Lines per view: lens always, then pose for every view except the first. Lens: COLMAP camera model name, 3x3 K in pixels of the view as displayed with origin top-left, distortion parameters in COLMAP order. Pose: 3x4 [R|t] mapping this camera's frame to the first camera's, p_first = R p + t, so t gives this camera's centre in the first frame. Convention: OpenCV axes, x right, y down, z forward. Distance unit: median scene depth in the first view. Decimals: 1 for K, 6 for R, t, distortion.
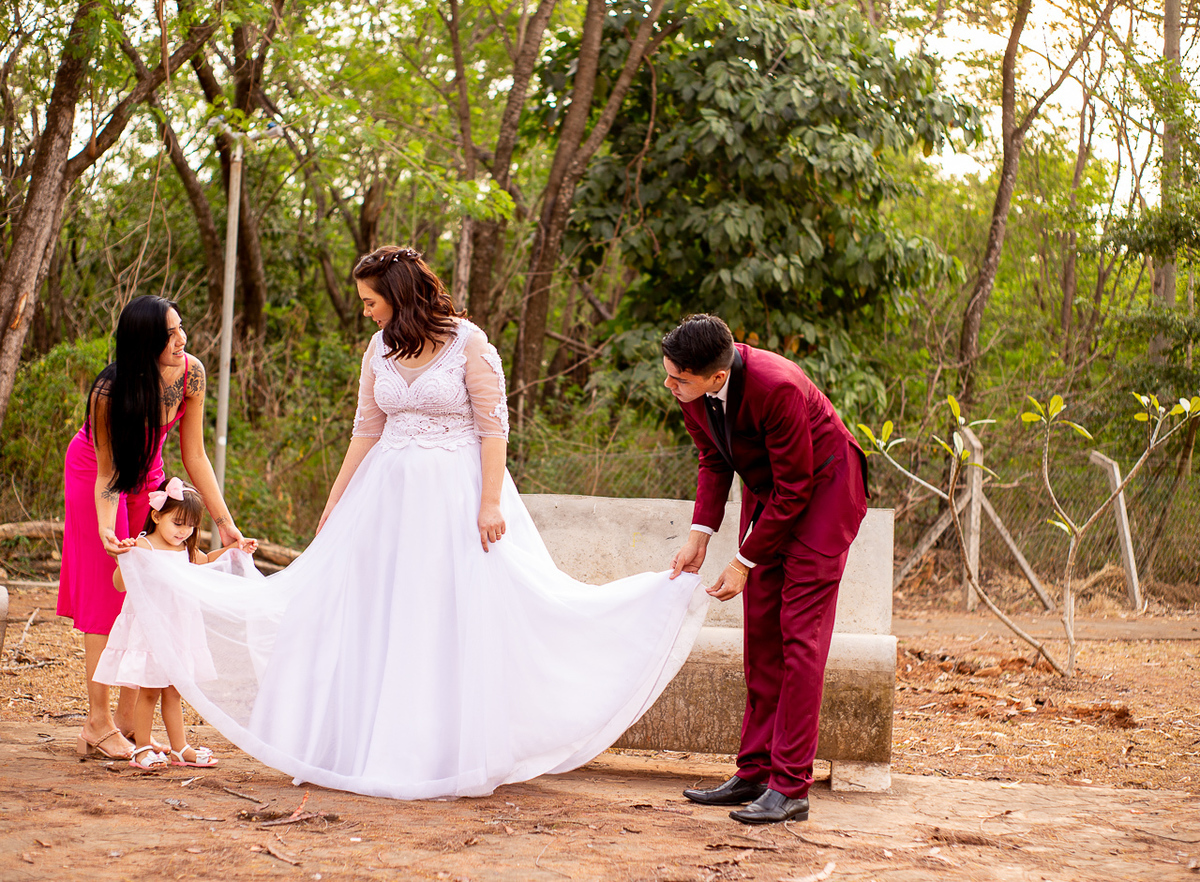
lens RADIAL K [[1896.0, 0, 606.0], [0, 1896.0, 440.7], [0, 0, 1]] dist [-0.040351, 0.000000]
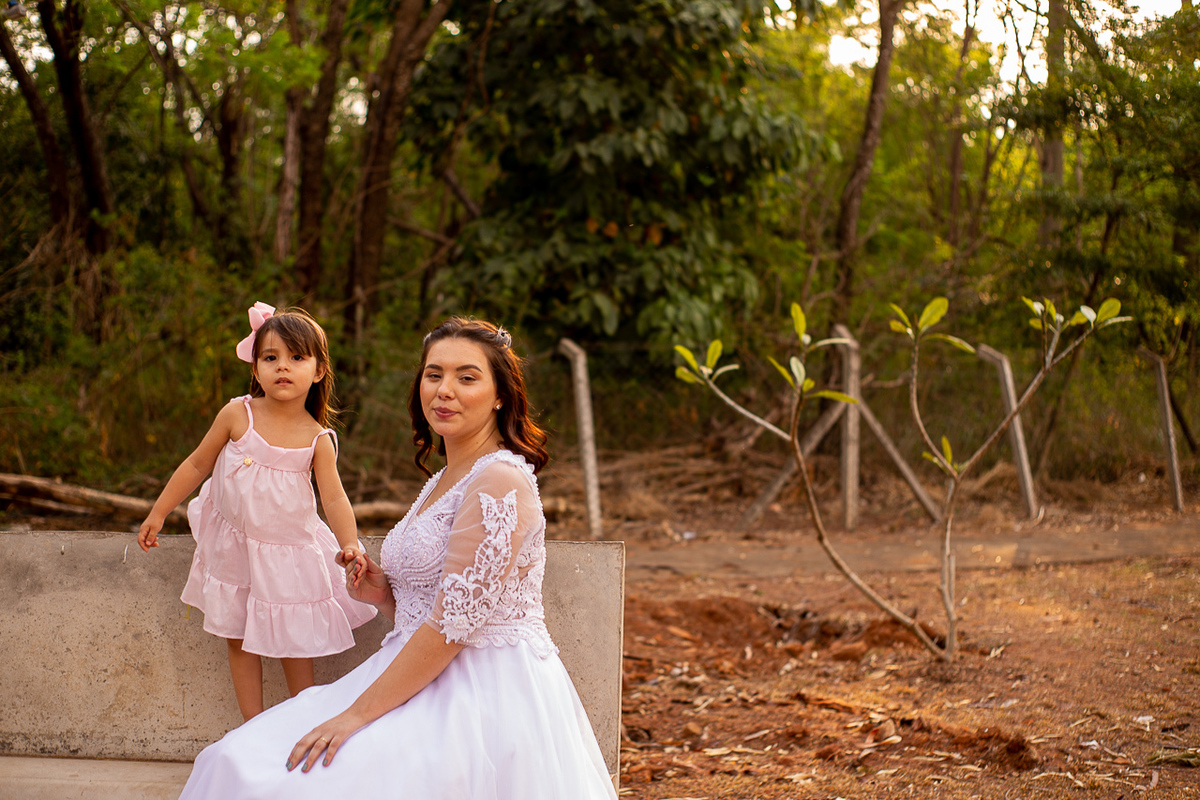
lens RADIAL K [[1734.7, 0, 601.6], [0, 1734.7, 403.2], [0, 0, 1]] dist [-0.062579, 0.000000]
pose [[0.998996, -0.032244, 0.031109, 0.048812], [0.030769, 0.998431, 0.046783, -0.012230], [-0.032568, -0.045779, 0.998421, 0.174453]]
